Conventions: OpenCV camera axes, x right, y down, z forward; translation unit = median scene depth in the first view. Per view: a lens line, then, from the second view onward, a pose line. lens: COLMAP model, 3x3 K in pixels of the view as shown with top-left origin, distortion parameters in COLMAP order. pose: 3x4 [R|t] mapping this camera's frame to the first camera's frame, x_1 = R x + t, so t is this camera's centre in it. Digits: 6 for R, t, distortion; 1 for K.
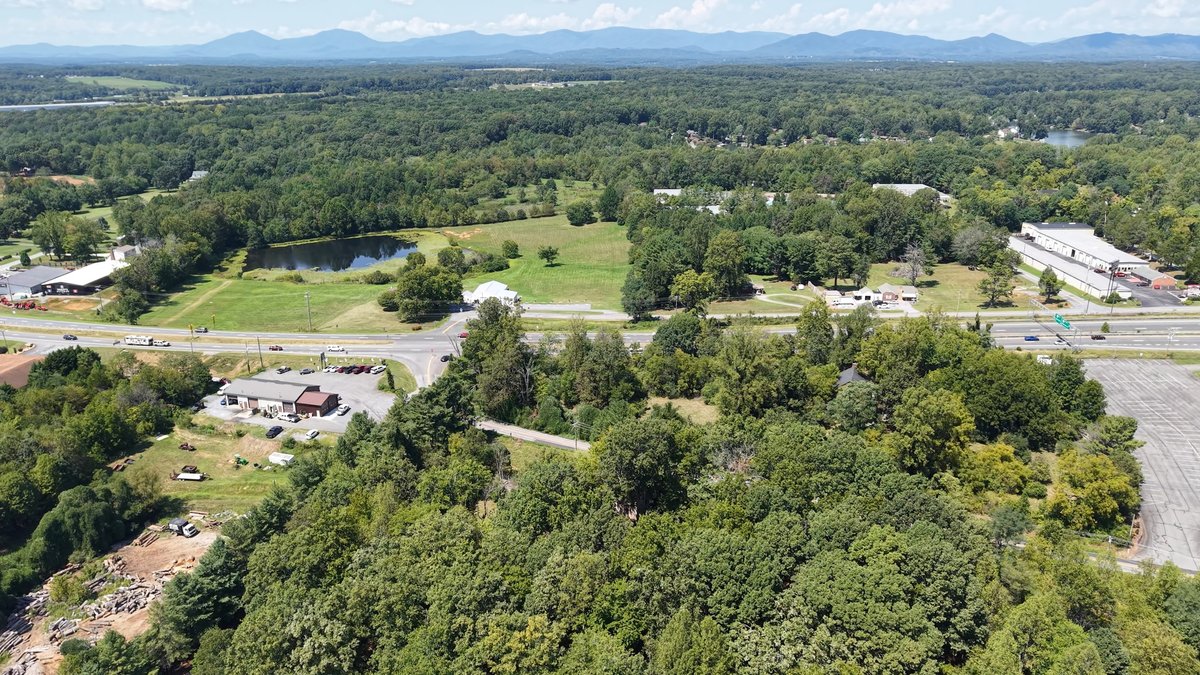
lens RADIAL K [[870.2, 0, 598.6], [0, 870.2, 345.7], [0, 0, 1]] dist [0.029374, -0.038830]
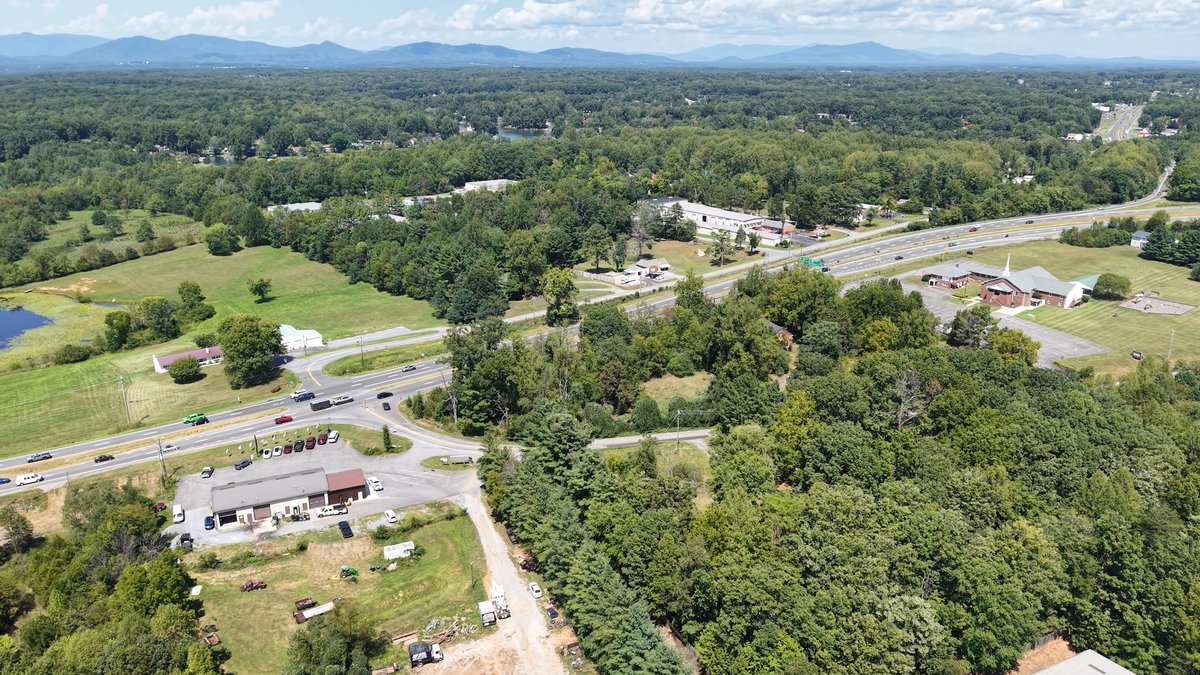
lens RADIAL K [[870.2, 0, 600.1], [0, 870.2, 339.0], [0, 0, 1]] dist [0.029374, -0.038830]
pose [[0.756205, -0.197027, 0.623967, -0.255564], [0.205285, 0.976881, 0.059674, -0.027692], [-0.621299, 0.082965, 0.779169, 0.084712]]
